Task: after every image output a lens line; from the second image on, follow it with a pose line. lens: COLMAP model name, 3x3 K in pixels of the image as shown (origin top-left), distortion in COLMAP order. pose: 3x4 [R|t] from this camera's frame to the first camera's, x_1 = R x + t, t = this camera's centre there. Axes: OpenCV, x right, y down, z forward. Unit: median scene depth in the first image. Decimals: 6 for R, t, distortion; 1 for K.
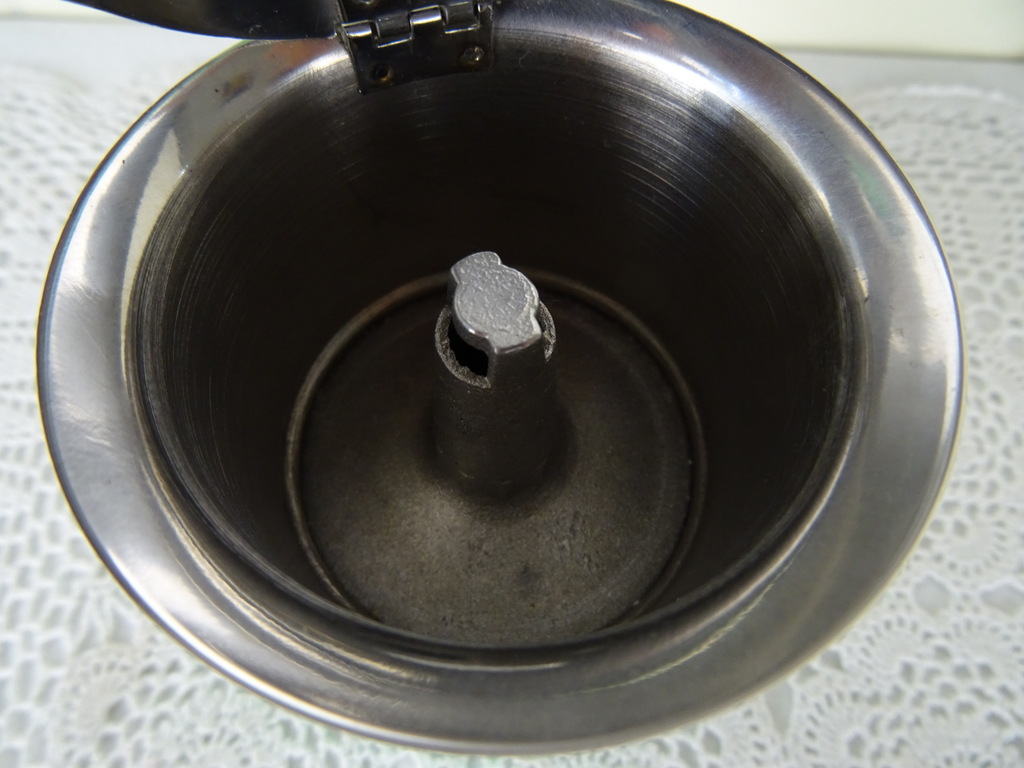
lens RADIAL K [[726.8, 0, 514.2], [0, 726.8, 373.9], [0, 0, 1]] dist [0.013404, -0.025230]
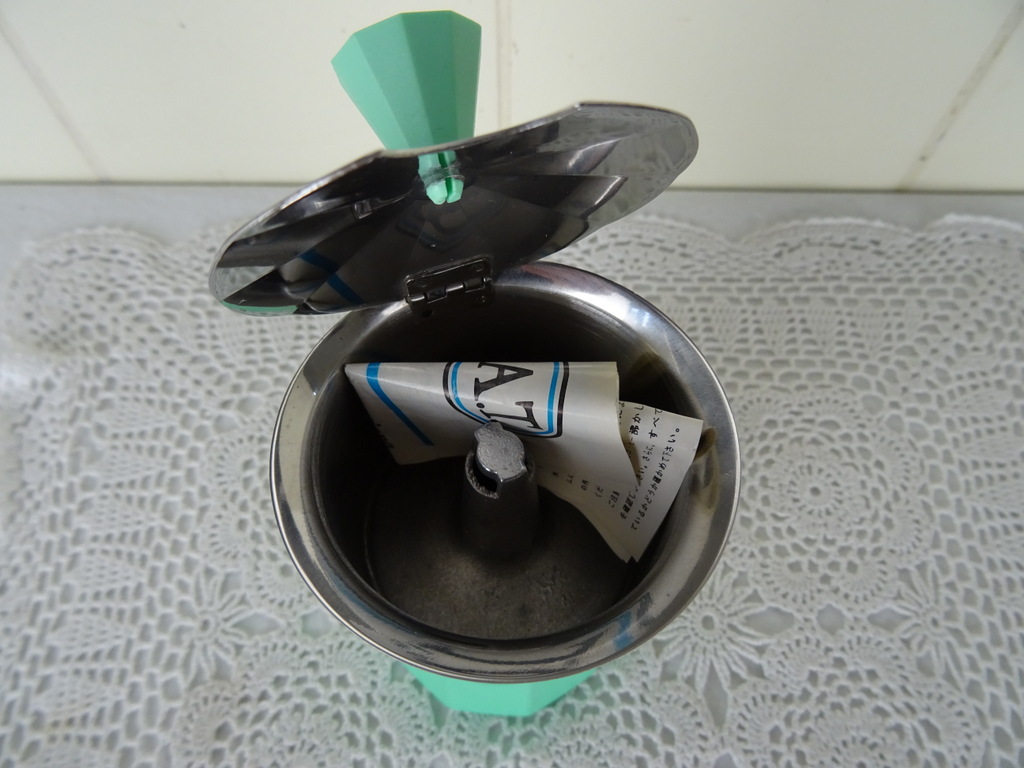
lens RADIAL K [[726.8, 0, 516.1], [0, 726.8, 375.1], [0, 0, 1]] dist [0.013404, -0.025230]
pose [[0.999264, -0.036540, 0.011710, 0.000113], [0.037248, 0.997032, -0.067378, -0.075121], [-0.009214, 0.067764, 0.997659, -0.367532]]
